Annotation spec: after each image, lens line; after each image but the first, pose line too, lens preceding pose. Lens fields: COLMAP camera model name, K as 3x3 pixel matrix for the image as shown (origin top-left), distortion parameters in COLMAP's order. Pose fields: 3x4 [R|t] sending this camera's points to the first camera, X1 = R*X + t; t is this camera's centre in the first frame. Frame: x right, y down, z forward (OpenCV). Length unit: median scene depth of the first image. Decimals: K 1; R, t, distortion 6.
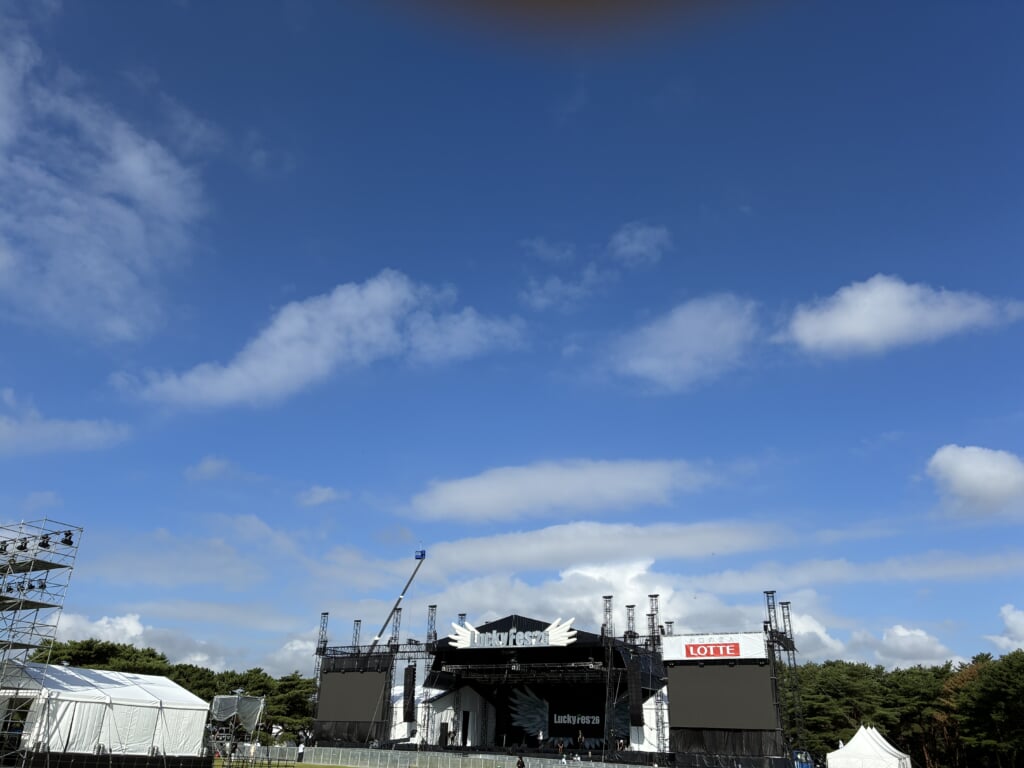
lens RADIAL K [[730.5, 0, 512.0], [0, 730.5, 384.0], [0, 0, 1]] dist [0.049582, 0.000607]
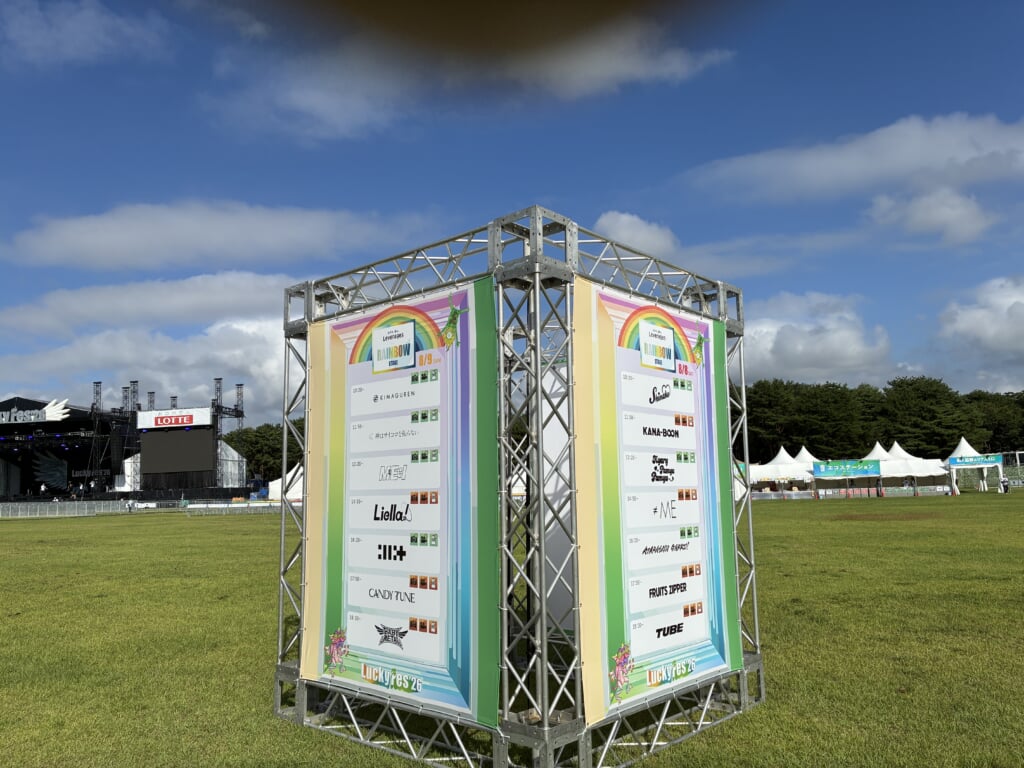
lens RADIAL K [[784.7, 0, 512.0], [0, 784.7, 384.0], [0, 0, 1]] dist [0.001301, -0.065954]
pose [[0.910774, -0.017433, 0.412537, 0.219981], [-0.115444, 0.948512, 0.294953, -0.171965], [-0.396439, -0.316260, 0.861868, -0.401064]]
